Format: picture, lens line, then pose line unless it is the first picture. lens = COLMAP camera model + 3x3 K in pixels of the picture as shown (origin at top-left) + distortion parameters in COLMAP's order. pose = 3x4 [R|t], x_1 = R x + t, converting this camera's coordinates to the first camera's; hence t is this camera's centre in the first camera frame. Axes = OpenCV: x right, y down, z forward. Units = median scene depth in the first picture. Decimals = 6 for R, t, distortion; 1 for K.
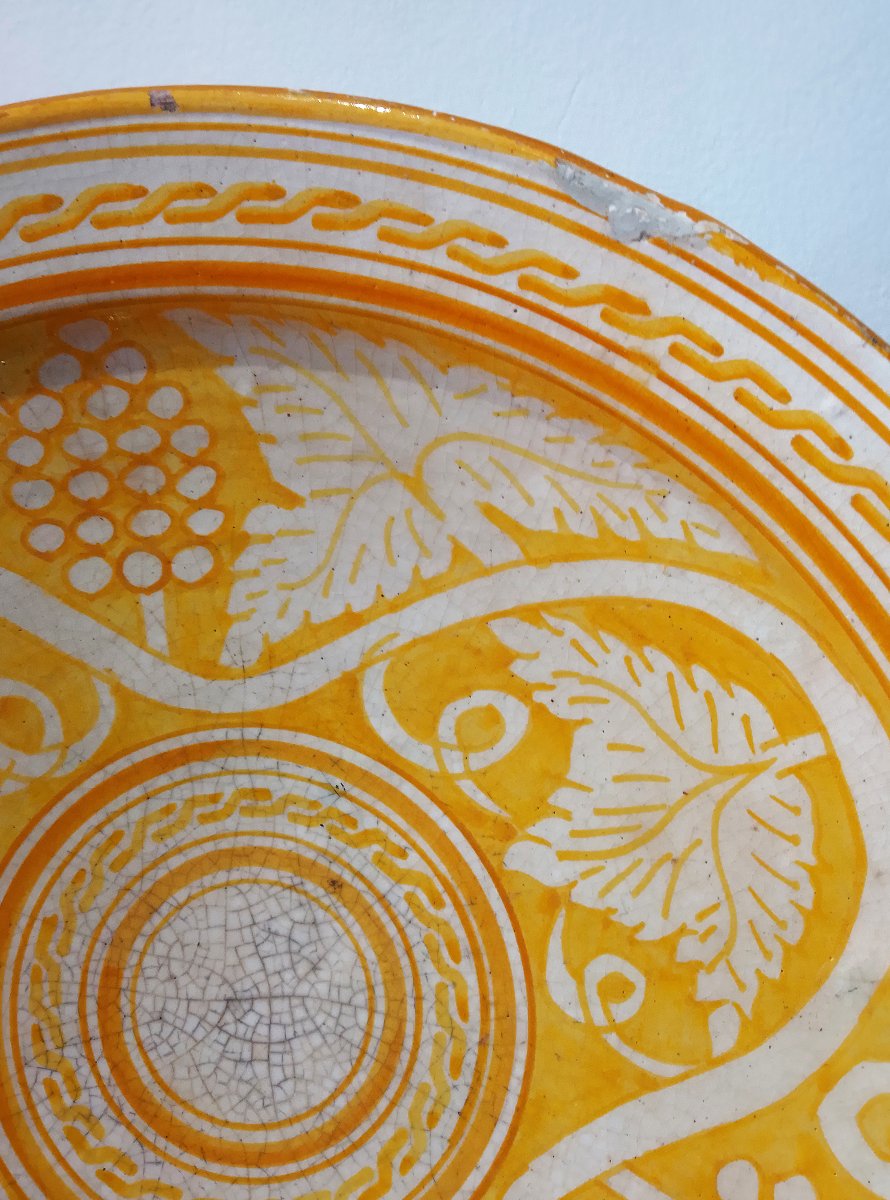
lens RADIAL K [[982.7, 0, 444.4], [0, 982.7, 558.1], [0, 0, 1]] dist [-0.041761, 0.004604]
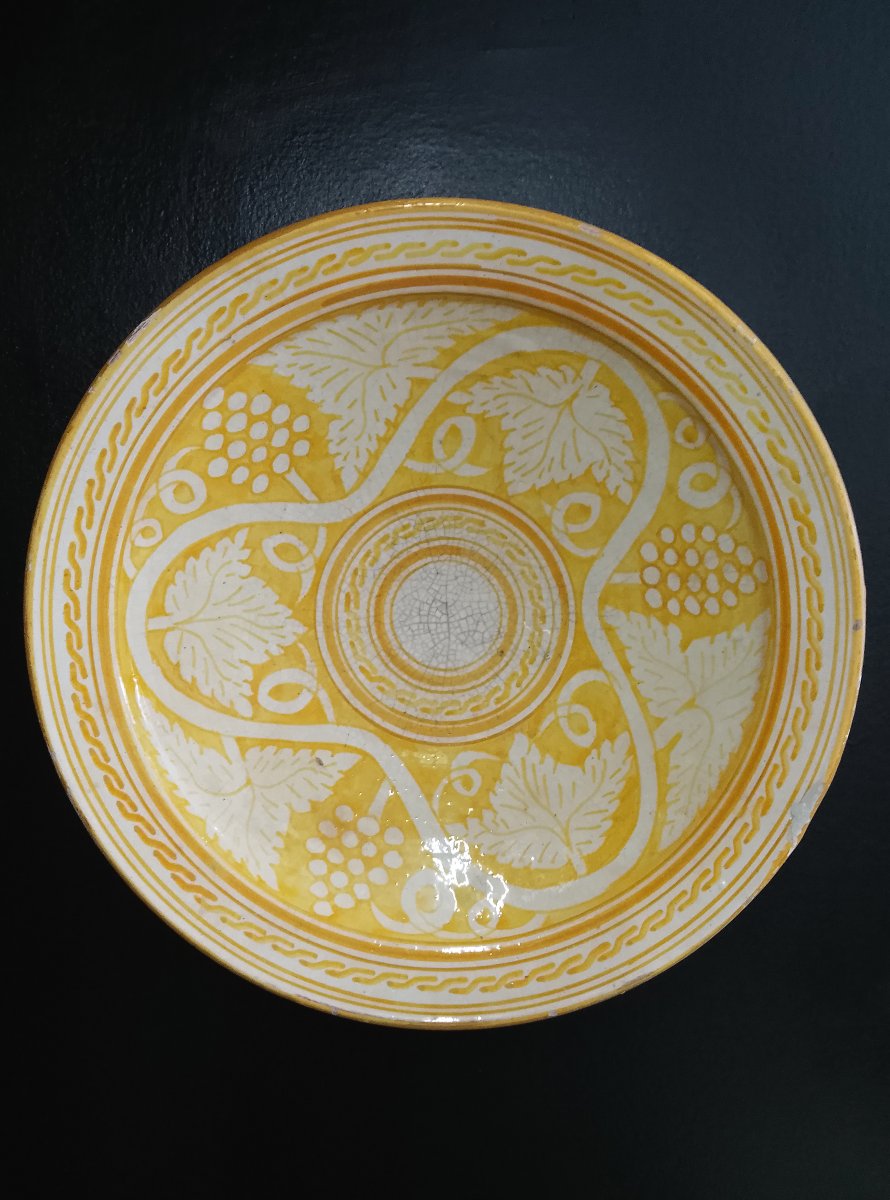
lens RADIAL K [[982.7, 0, 444.4], [0, 982.7, 558.1], [0, 0, 1]] dist [-0.041761, 0.004604]
pose [[0.022589, 0.990931, 0.132456, -0.628103], [-0.991482, 0.005207, 0.130139, 0.179361], [0.128269, -0.134268, 0.982608, -1.162658]]
